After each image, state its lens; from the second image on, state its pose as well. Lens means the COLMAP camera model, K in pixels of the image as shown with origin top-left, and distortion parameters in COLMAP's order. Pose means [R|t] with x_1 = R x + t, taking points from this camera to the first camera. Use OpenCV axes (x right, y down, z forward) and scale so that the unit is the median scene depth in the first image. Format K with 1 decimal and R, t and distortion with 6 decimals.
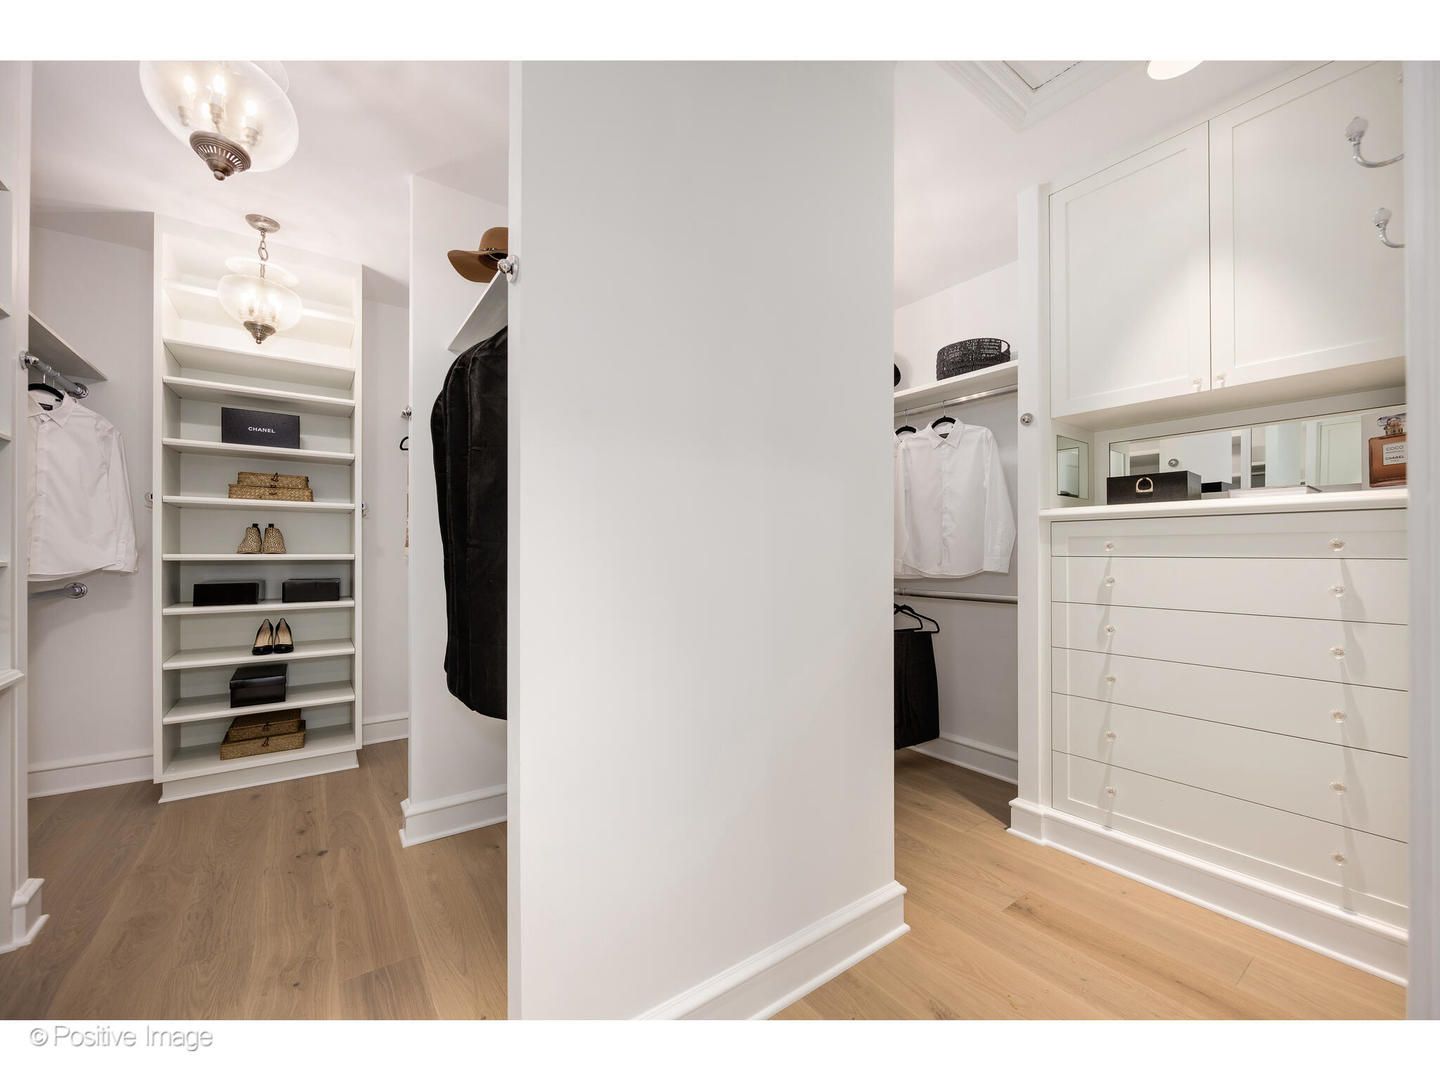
lens RADIAL K [[576.9, 0, 716.3], [0, 576.9, 548.9], [0, 0, 1]] dist [-0.012287, -0.000688]
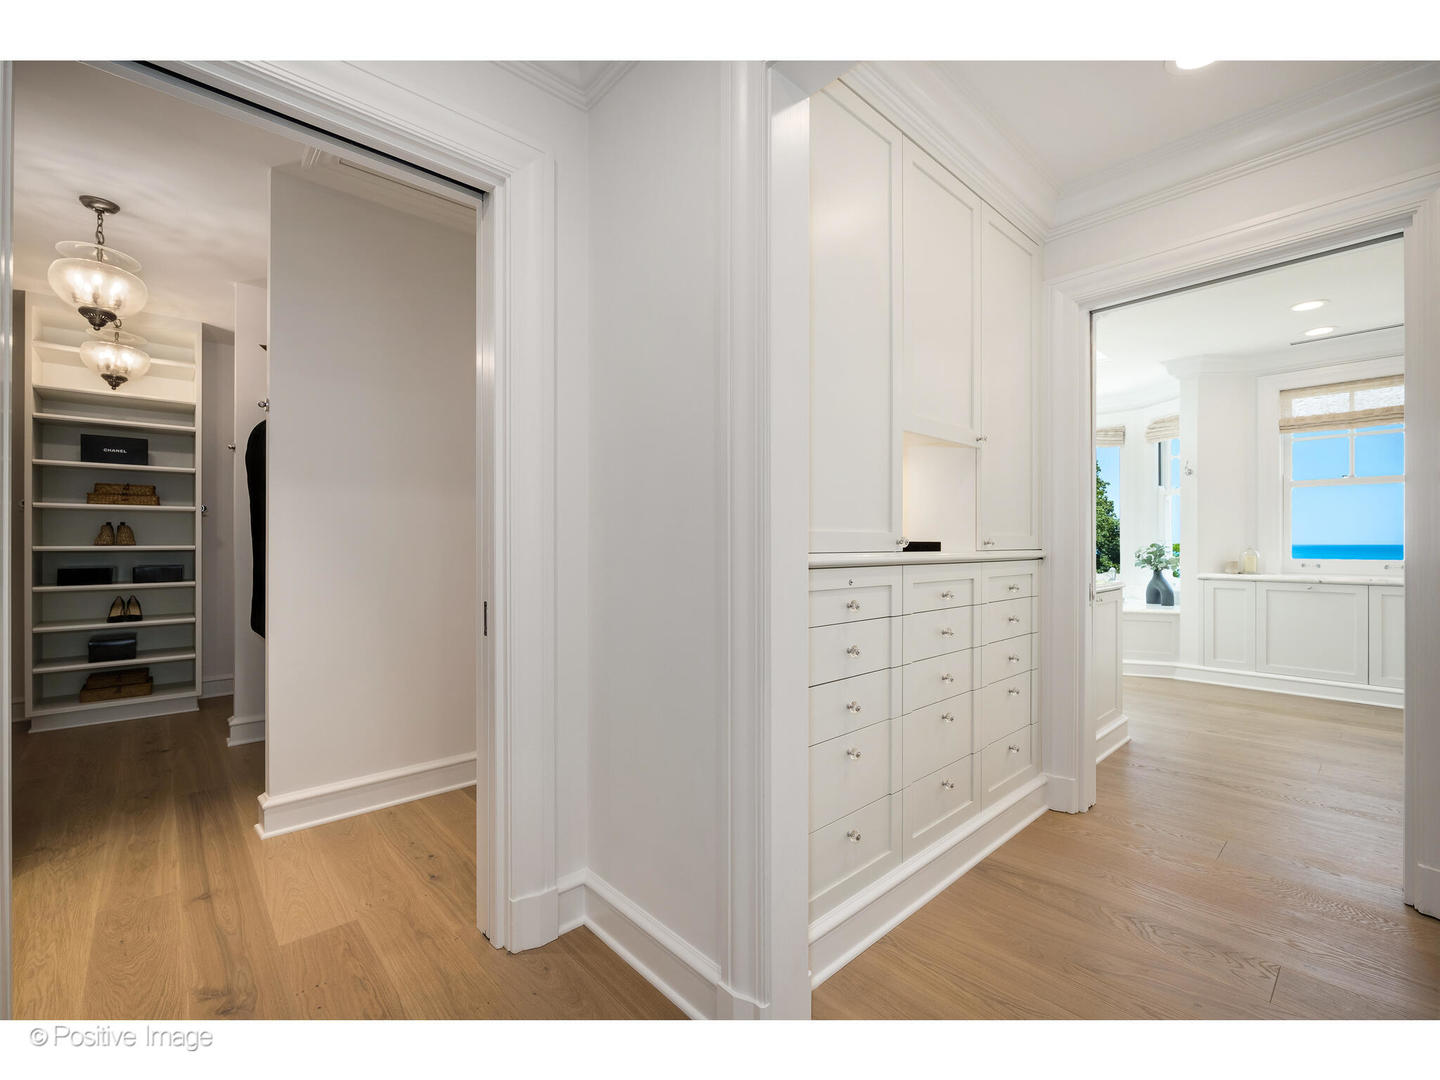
lens RADIAL K [[614.7, 0, 724.7], [0, 614.7, 537.8], [0, 0, 1]] dist [-0.000937, -0.000053]
pose [[0.991564, -0.001633, 0.129611, 0.397607], [0.001944, 0.999996, -0.002275, -0.003641], [-0.129607, 0.002508, 0.991562, -0.562290]]
